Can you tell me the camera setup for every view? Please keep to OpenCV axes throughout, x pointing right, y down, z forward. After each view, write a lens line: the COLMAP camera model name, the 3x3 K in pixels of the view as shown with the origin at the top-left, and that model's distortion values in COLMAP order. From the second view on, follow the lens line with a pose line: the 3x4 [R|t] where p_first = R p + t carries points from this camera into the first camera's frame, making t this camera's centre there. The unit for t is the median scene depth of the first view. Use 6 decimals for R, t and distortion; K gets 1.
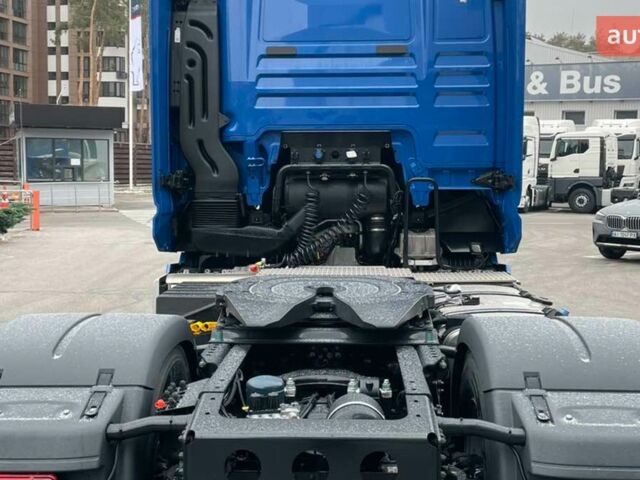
lens RADIAL K [[623.1, 0, 320.0], [0, 623.1, 240.0], [0, 0, 1]] dist [0.096422, -0.204775]
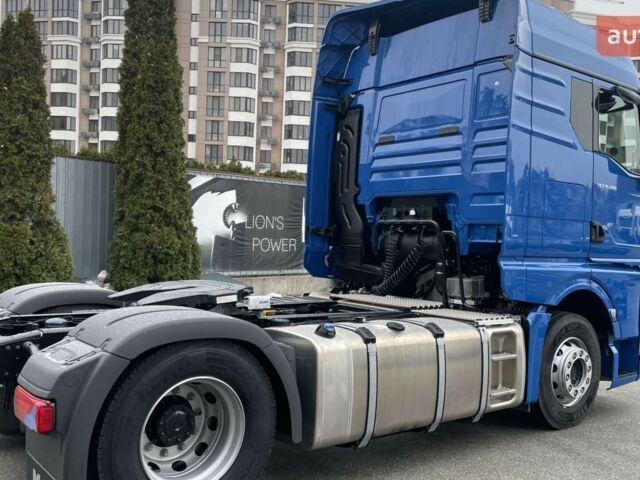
lens RADIAL K [[623.1, 0, 320.0], [0, 623.1, 240.0], [0, 0, 1]] dist [0.096422, -0.204775]
pose [[0.649475, 0.026906, -0.759907, 0.902549], [-0.088719, 0.995229, -0.040589, -0.009605], [0.755190, 0.093779, 0.648763, 0.008794]]
